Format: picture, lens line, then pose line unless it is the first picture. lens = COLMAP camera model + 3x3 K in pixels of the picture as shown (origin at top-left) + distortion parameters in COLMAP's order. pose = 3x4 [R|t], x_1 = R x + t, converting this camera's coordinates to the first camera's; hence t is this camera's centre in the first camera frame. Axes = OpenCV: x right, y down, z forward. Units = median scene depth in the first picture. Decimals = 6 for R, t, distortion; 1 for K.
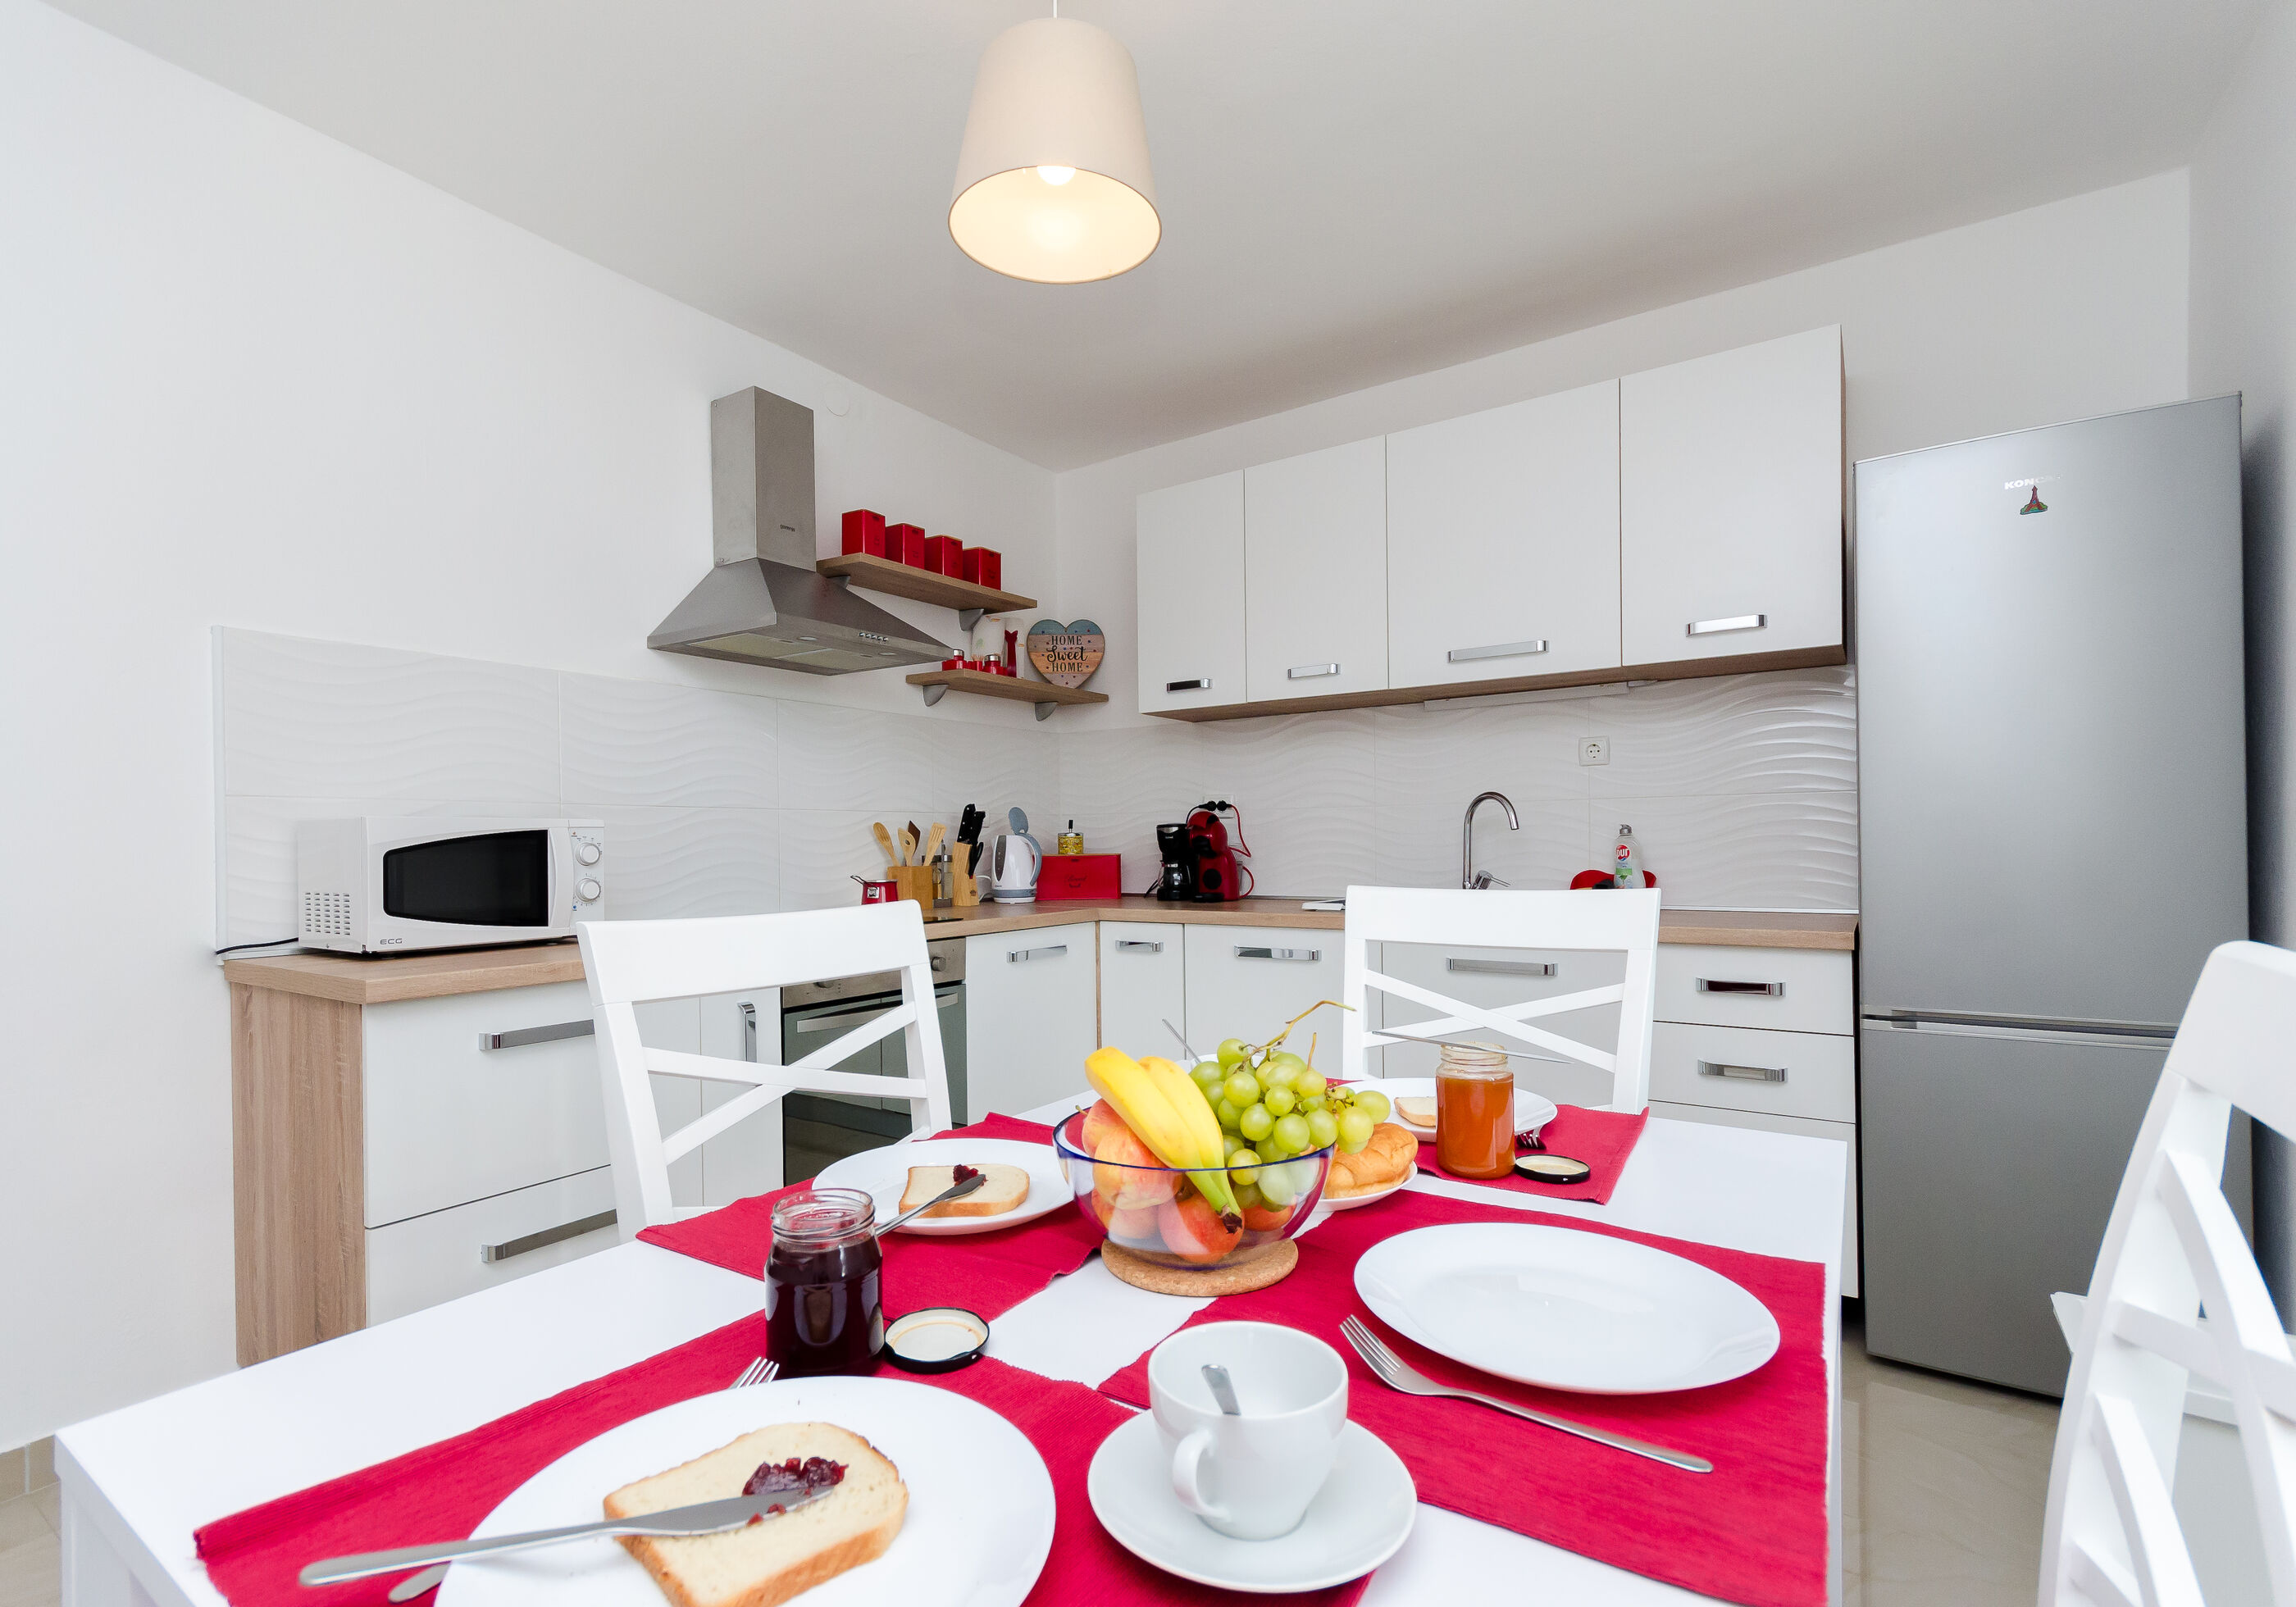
lens RADIAL K [[1045.7, 0, 1041.9], [0, 1045.7, 834.3], [0, 0, 1]] dist [0.018974, 0.001022]
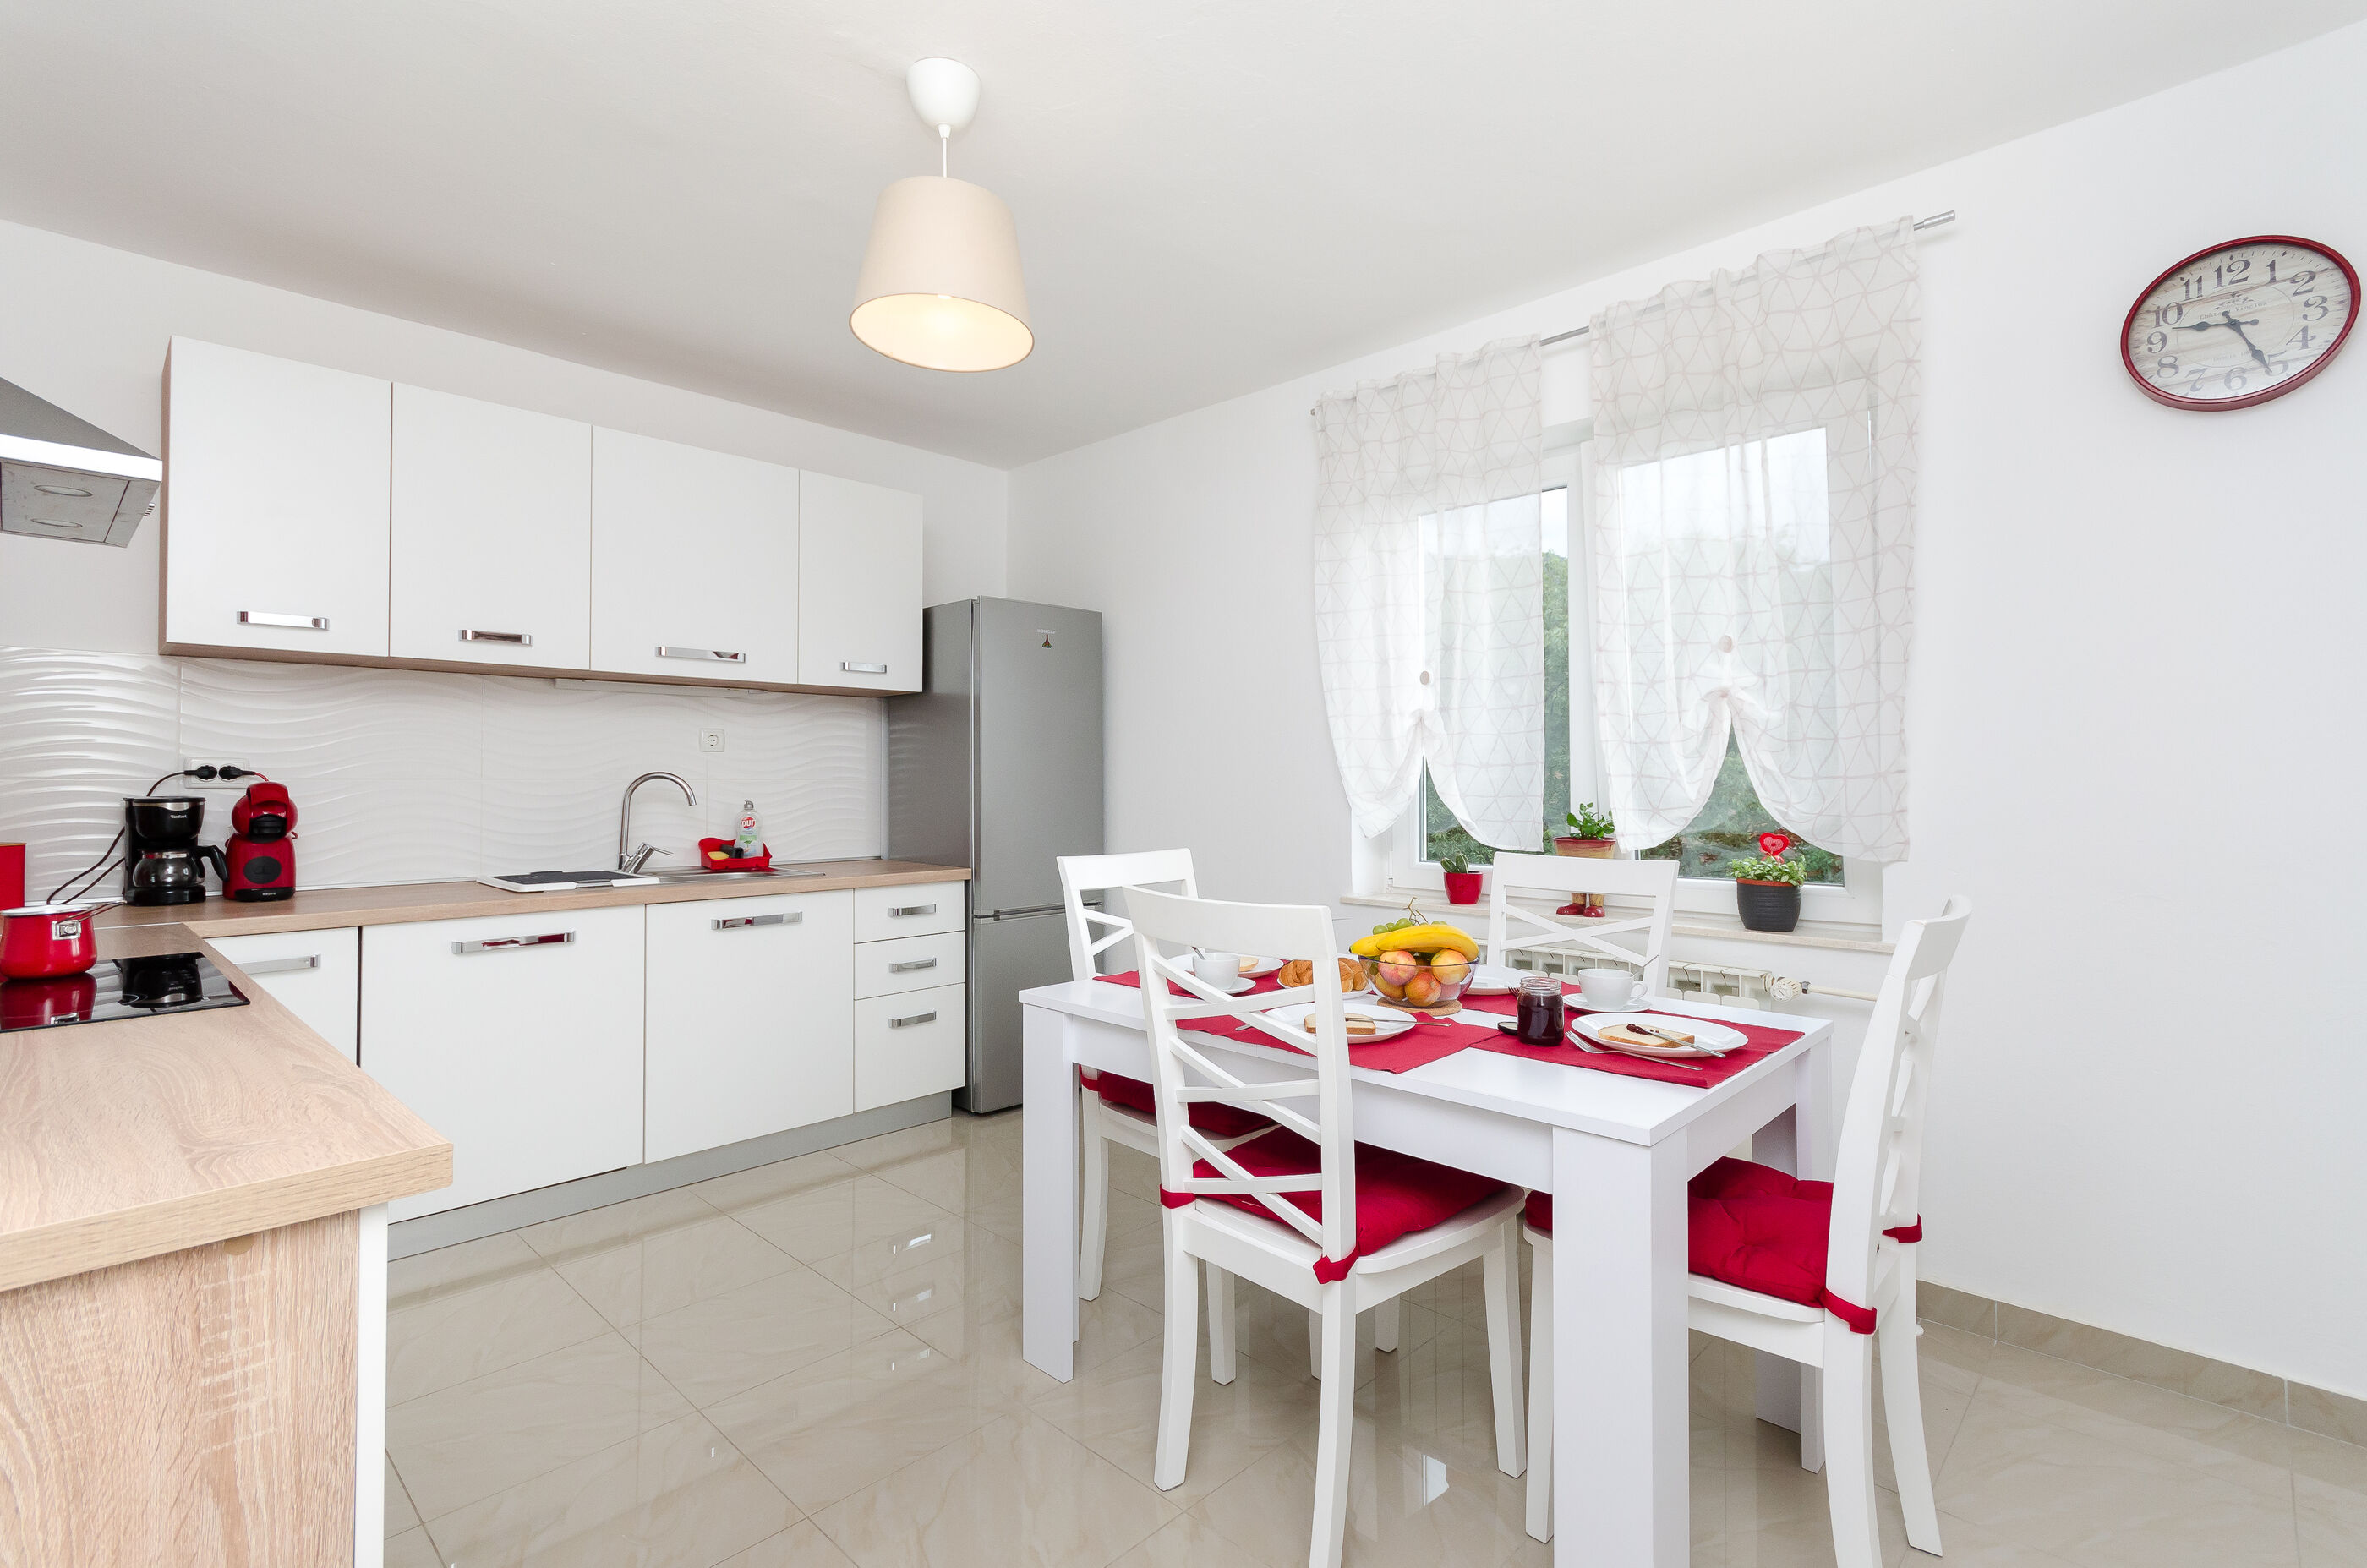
lens RADIAL K [[1065.5, 0, 1113.9], [0, 1065.5, 766.9], [0, 0, 1]] dist [-0.003922, 0.002901]
pose [[0.220898, 0.020654, 0.975078, -0.500078], [-0.004994, 0.999787, -0.020046, -0.021872], [-0.975284, -0.000442, 0.220954, 0.245030]]
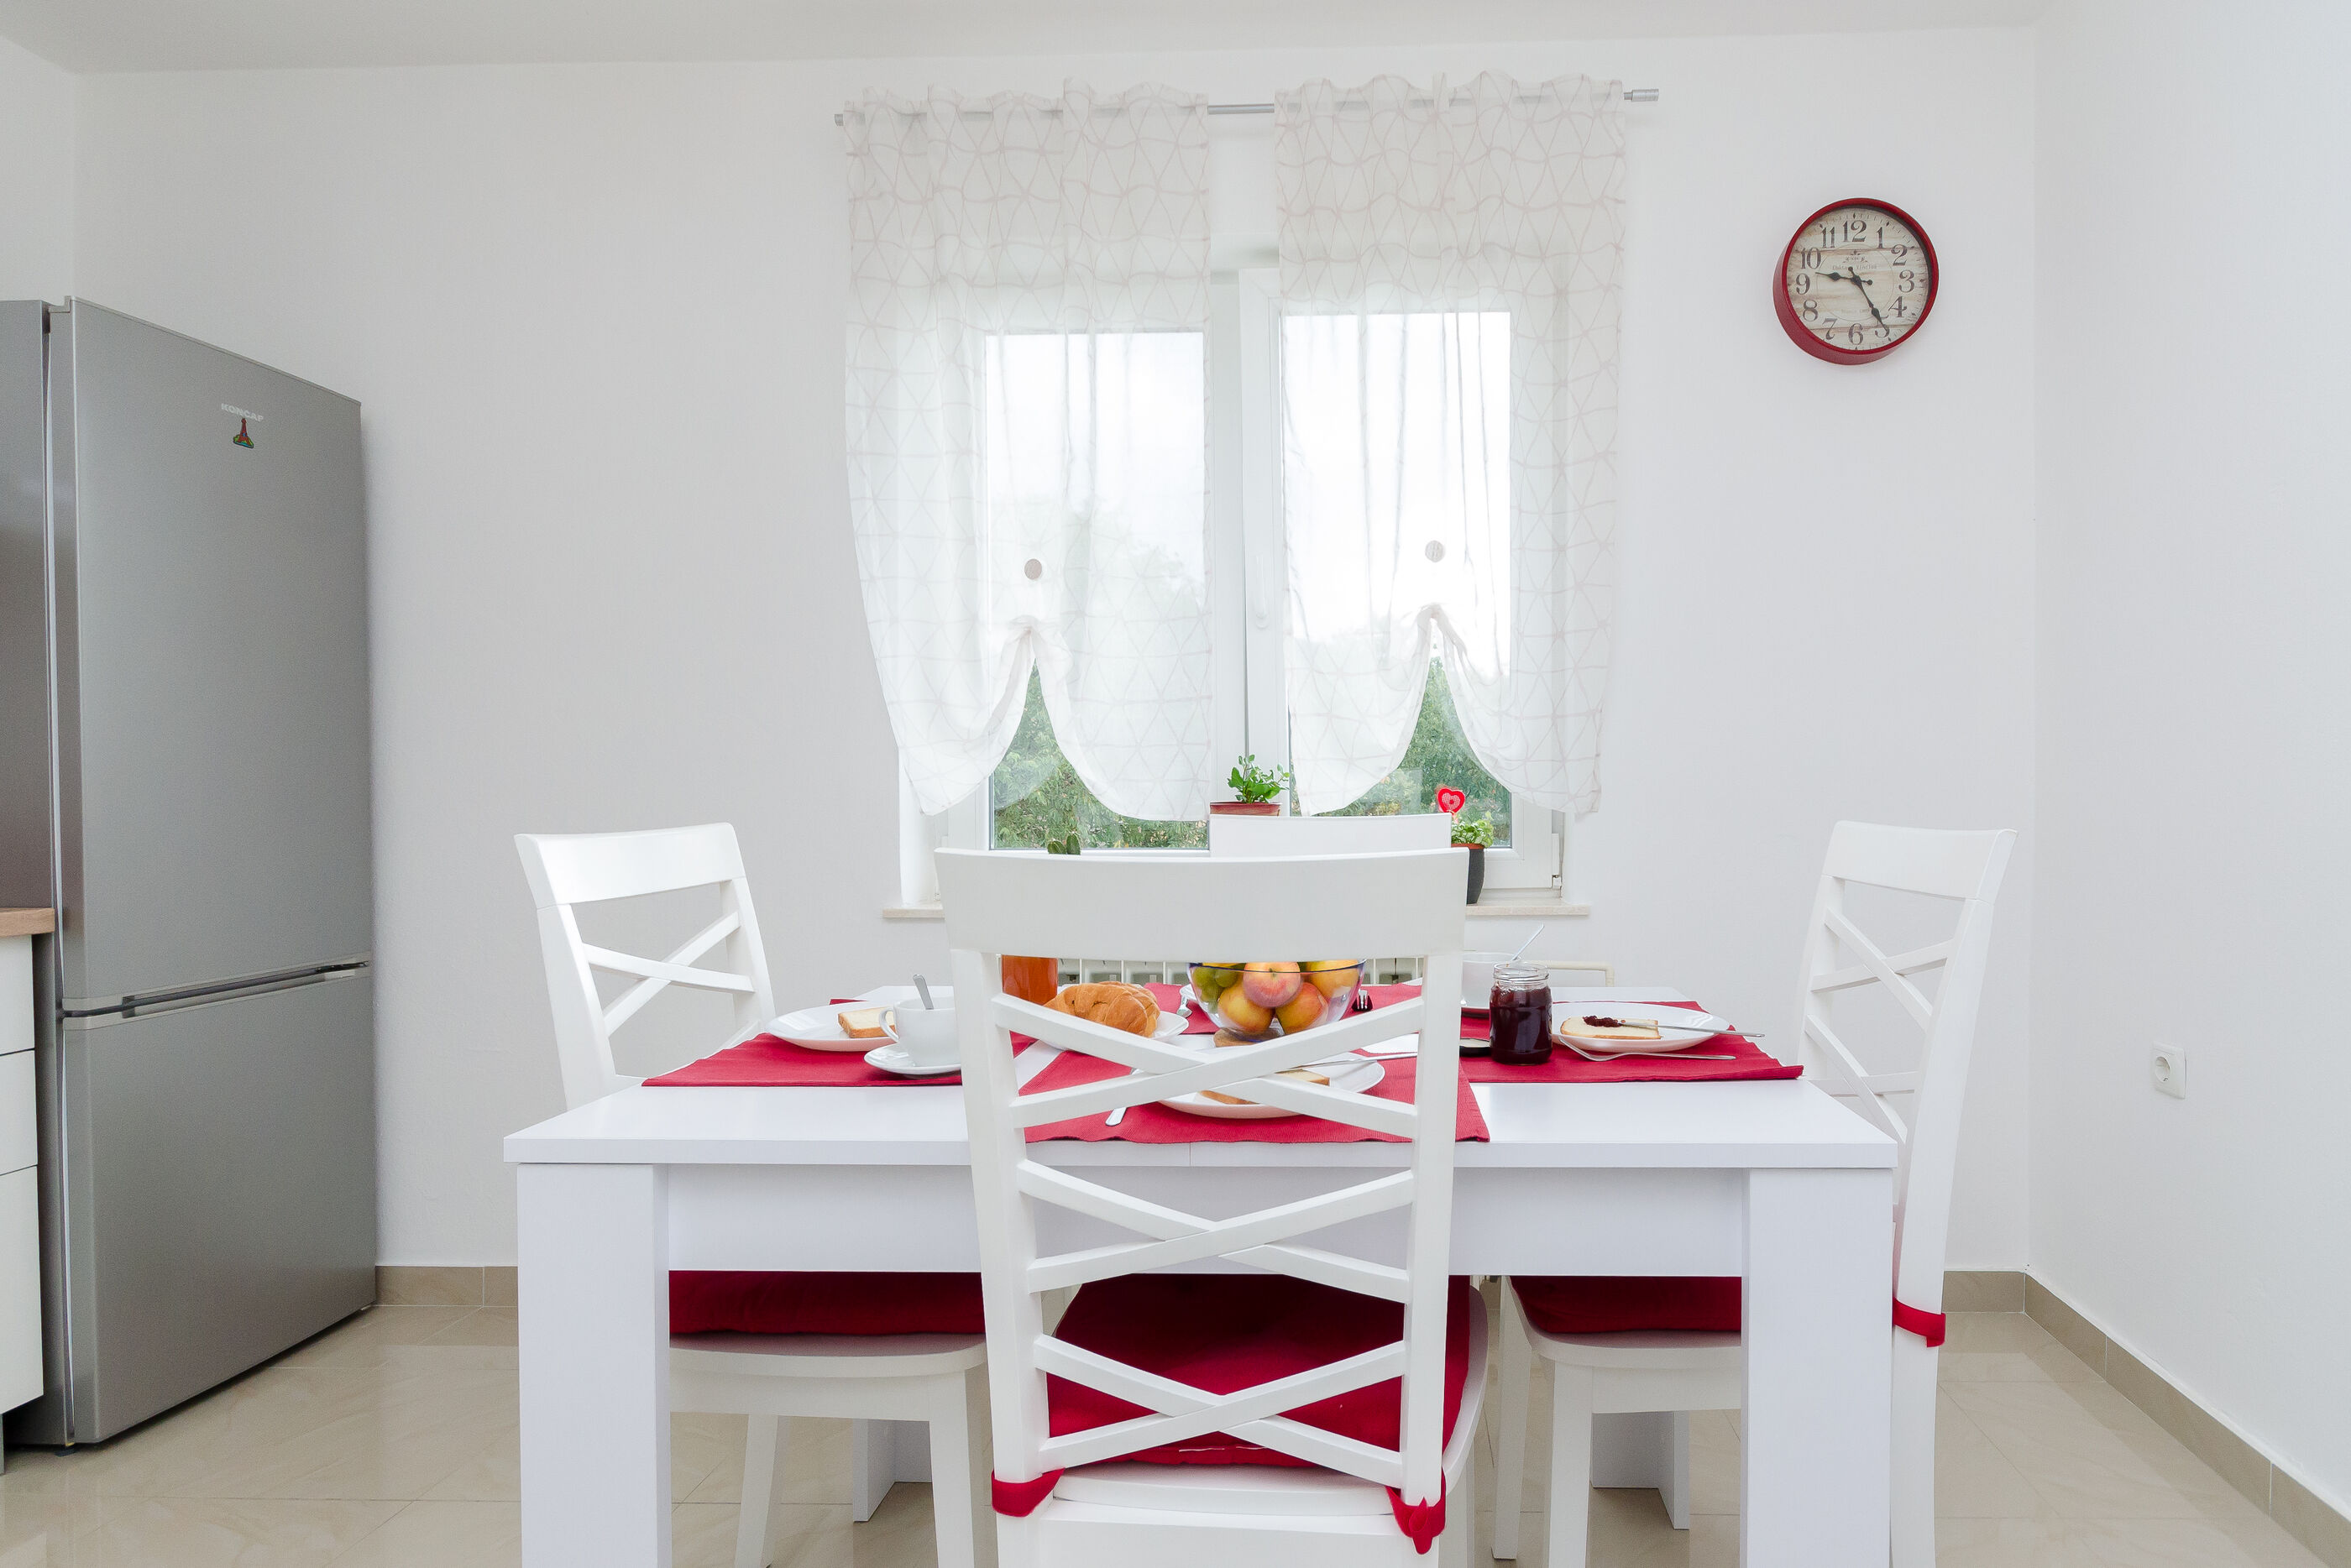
lens RADIAL K [[1279.2, 0, 1222.7], [0, 1279.2, 820.2], [0, 0, 1]] dist [-0.003179, -0.000344]
pose [[-0.508618, -0.000658, 0.860992, -0.264091], [0.008967, 0.999941, 0.006062, 0.017872], [-0.860945, 0.010803, -0.508583, 0.445064]]
